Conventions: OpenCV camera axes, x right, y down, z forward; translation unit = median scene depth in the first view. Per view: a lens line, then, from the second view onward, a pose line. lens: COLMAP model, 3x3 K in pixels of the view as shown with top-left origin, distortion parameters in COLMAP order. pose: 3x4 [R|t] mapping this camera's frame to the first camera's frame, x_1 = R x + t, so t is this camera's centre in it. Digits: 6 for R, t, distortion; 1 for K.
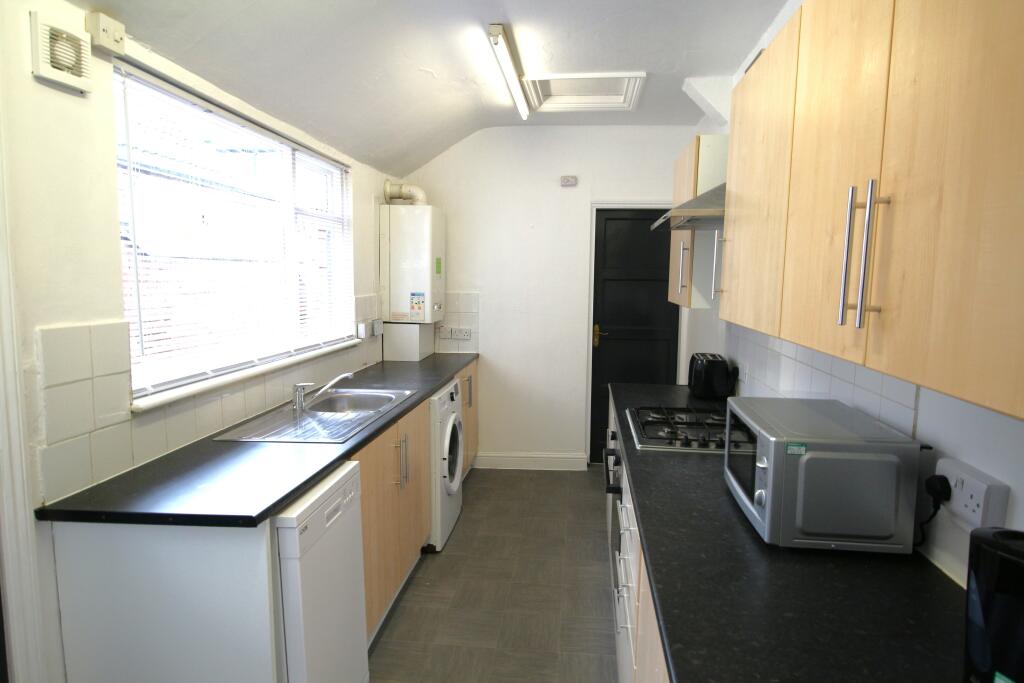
lens RADIAL K [[594.9, 0, 512.0], [0, 594.9, 341.5], [0, 0, 1]] dist [0.014220, -0.001078]
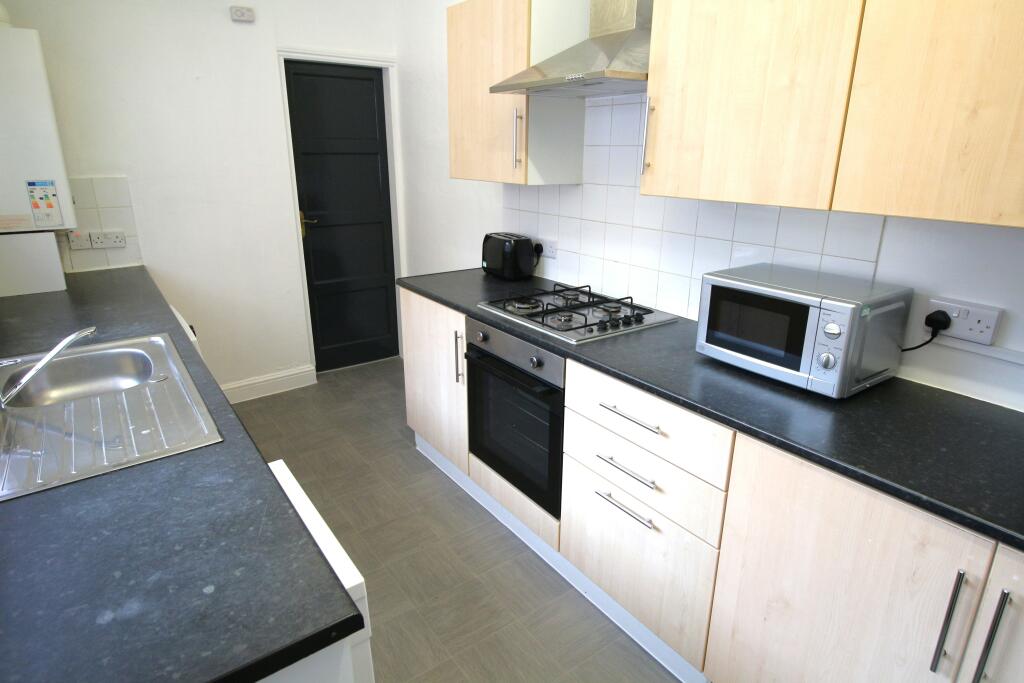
lens RADIAL K [[594.9, 0, 512.0], [0, 594.9, 341.5], [0, 0, 1]] dist [0.014220, -0.001078]
pose [[0.739355, -0.217710, 0.637147, -0.228814], [0.083075, 0.968549, 0.234546, -0.025424], [-0.668171, -0.120481, 0.734188, 0.194602]]
